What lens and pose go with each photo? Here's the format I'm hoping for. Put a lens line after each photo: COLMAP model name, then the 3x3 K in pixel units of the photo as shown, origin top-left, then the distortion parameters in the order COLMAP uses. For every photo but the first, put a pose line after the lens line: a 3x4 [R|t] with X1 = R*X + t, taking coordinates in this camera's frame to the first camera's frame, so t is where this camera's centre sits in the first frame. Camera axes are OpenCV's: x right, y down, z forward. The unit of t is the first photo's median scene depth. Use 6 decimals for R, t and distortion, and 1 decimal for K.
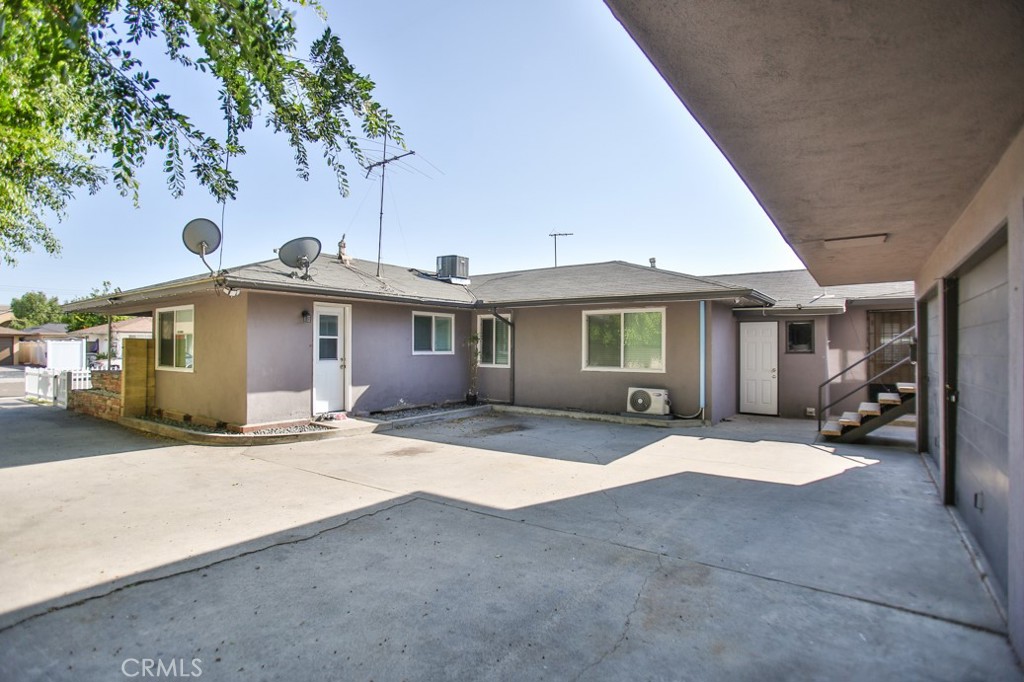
lens RADIAL K [[521.6, 0, 504.4], [0, 521.6, 342.1], [0, 0, 1]] dist [-0.031674, 0.000020]
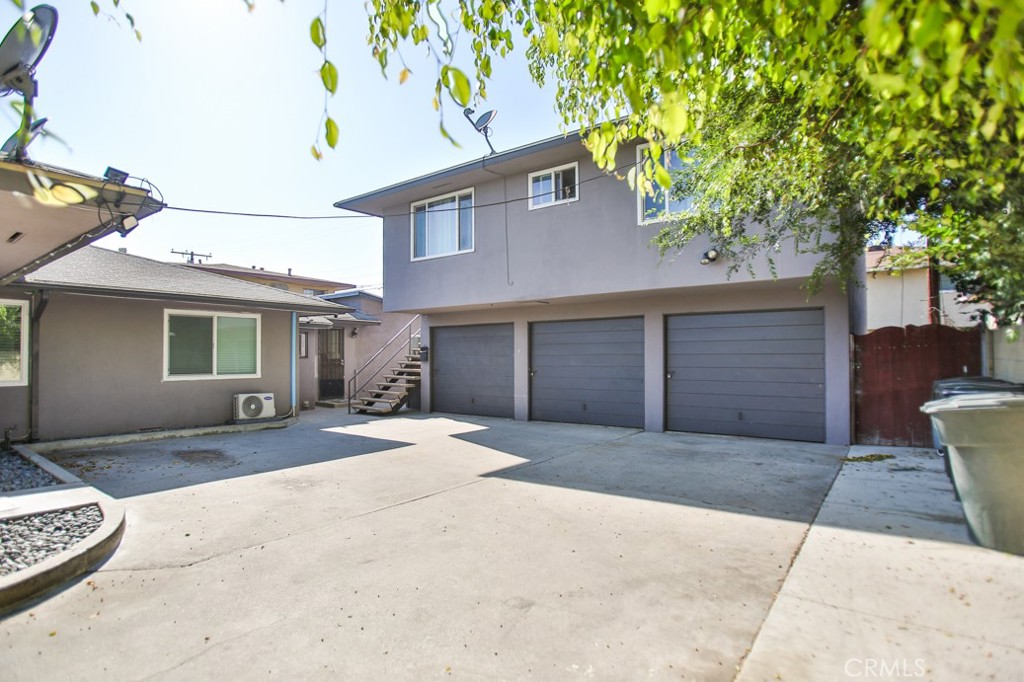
lens RADIAL K [[521.6, 0, 503.2], [0, 521.6, 347.4], [0, 0, 1]] dist [-0.031674, 0.000020]
pose [[0.047746, 0.009782, 0.998812, -0.703308], [-0.011304, 0.999893, -0.009253, 0.002938], [-0.998796, -0.010849, 0.047852, 0.465863]]
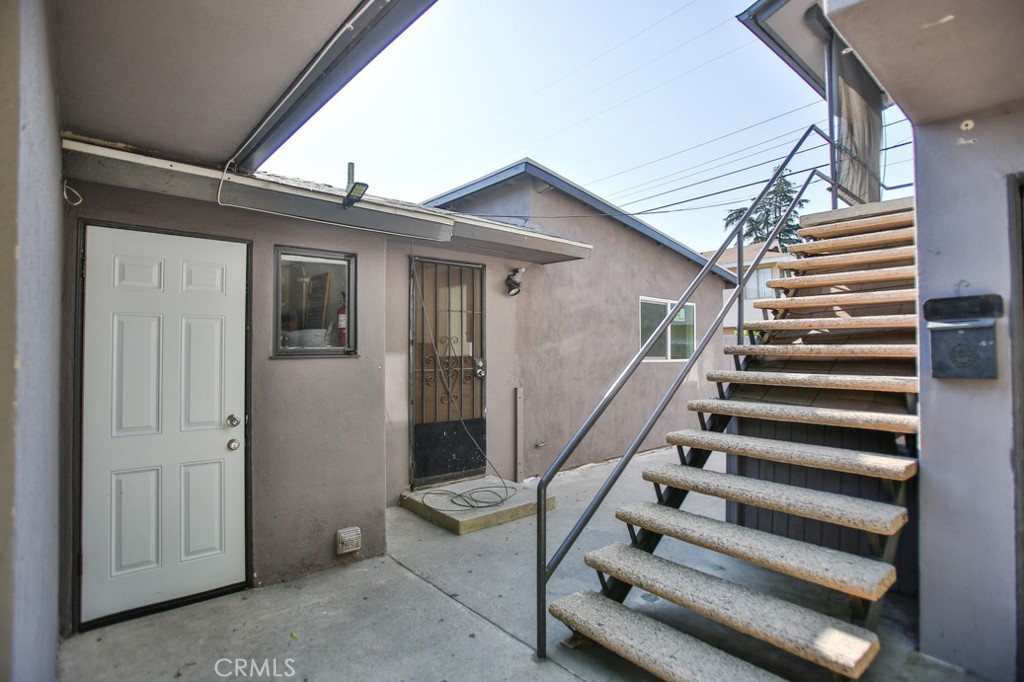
lens RADIAL K [[521.6, 0, 514.0], [0, 521.6, 338.1], [0, 0, 1]] dist [-0.031674, 0.000020]
pose [[0.249528, 0.014008, 0.968266, 0.321405], [-0.010463, 0.999876, -0.011768, 0.013968], [-0.968311, -0.007194, 0.249643, 0.854132]]
